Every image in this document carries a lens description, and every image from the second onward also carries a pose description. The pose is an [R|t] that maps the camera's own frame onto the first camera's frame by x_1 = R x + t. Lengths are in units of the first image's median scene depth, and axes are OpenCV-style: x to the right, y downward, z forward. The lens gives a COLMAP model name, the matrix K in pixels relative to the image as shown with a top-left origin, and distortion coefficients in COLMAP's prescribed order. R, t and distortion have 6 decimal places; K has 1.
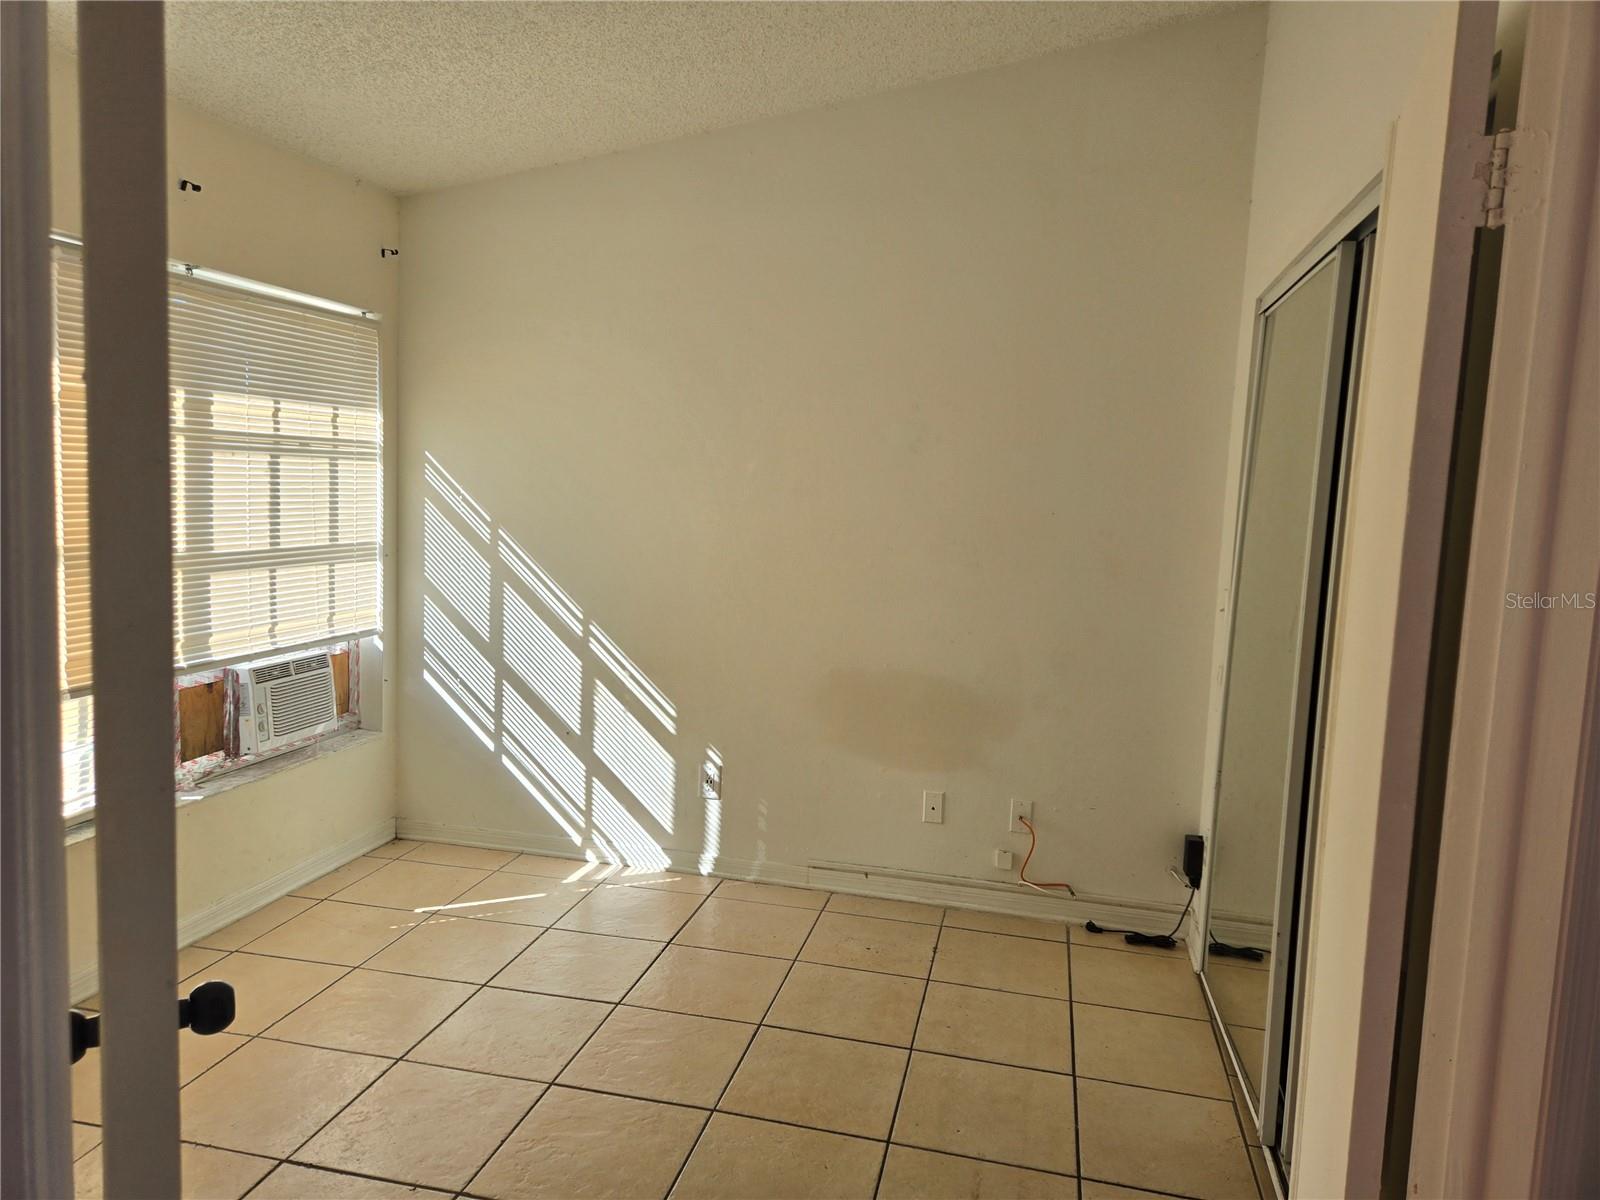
lens RADIAL K [[1077.9, 0, 774.9], [0, 1077.9, 587.7], [0, 0, 1]] dist [0.071144, -0.052868]
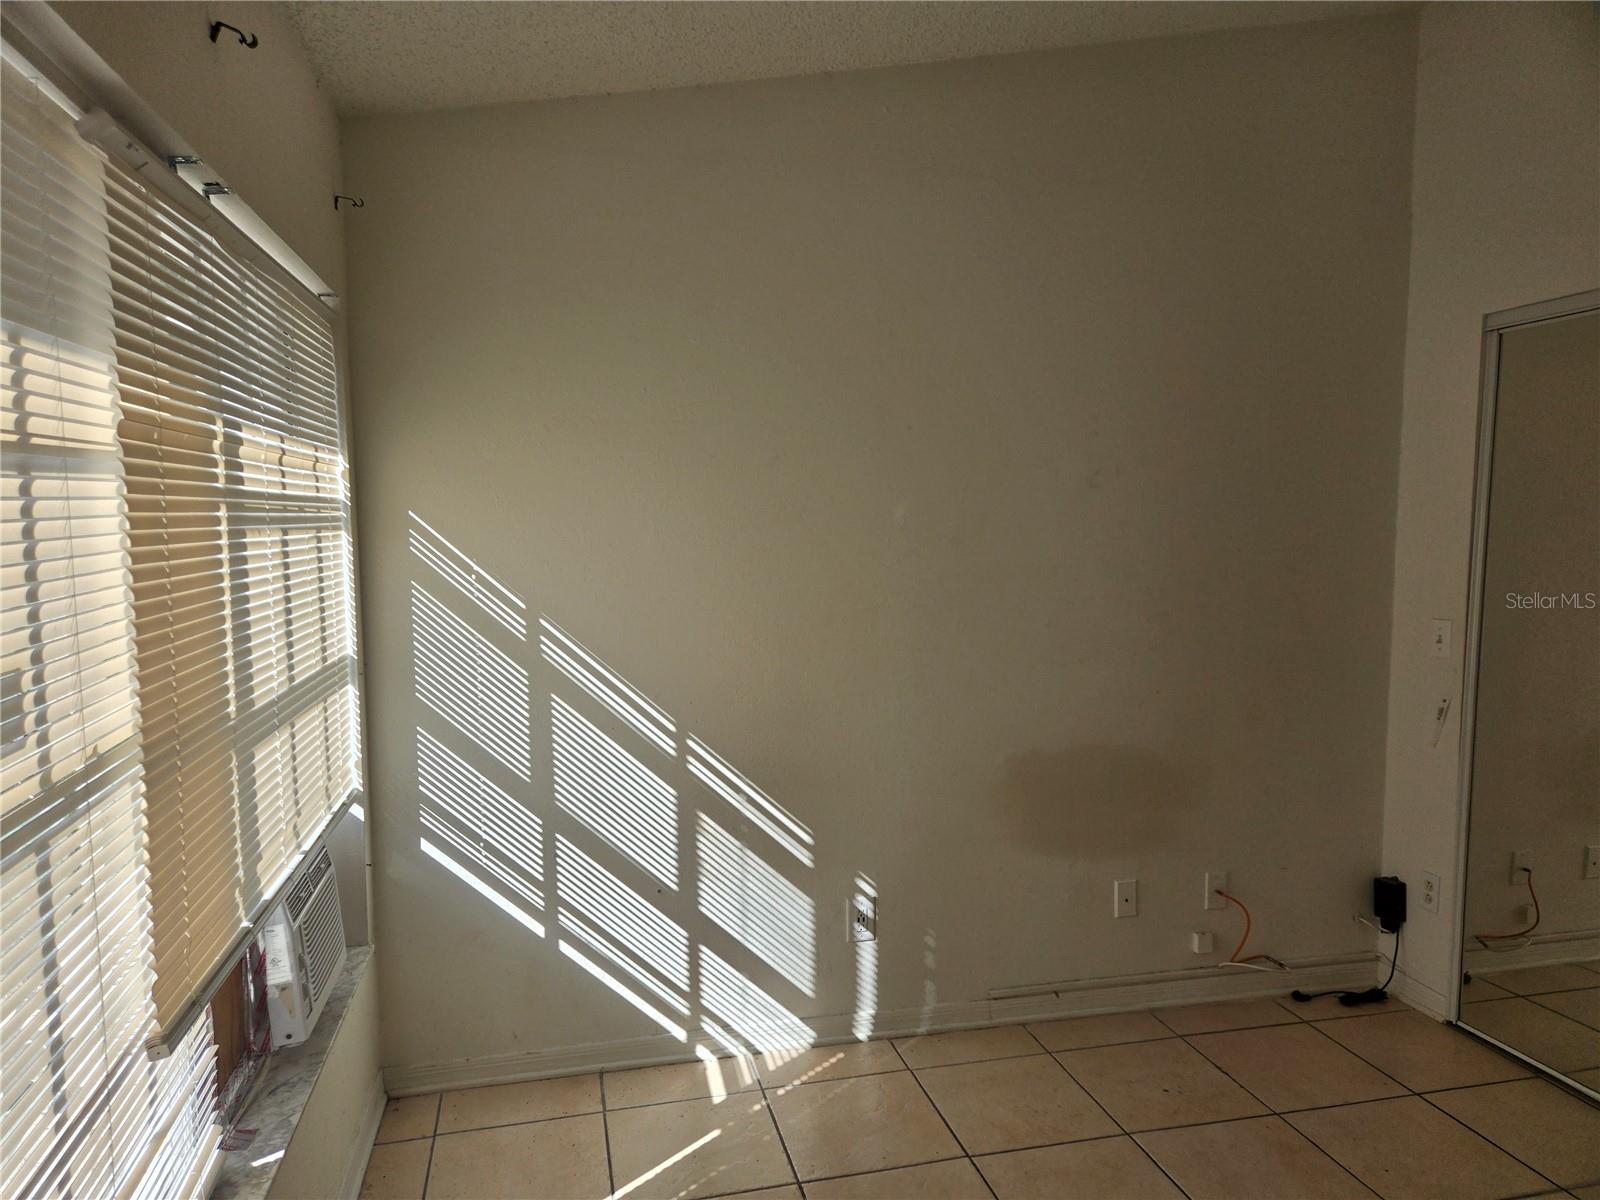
lens RADIAL K [[1077.9, 0, 770.2], [0, 1077.9, 625.2], [0, 0, 1]] dist [0.071144, -0.052868]
pose [[0.893527, -0.088446, 0.440212, -0.431554], [0.085290, 0.995990, 0.026991, -0.056551], [-0.440834, 0.013429, 0.897488, 0.317800]]
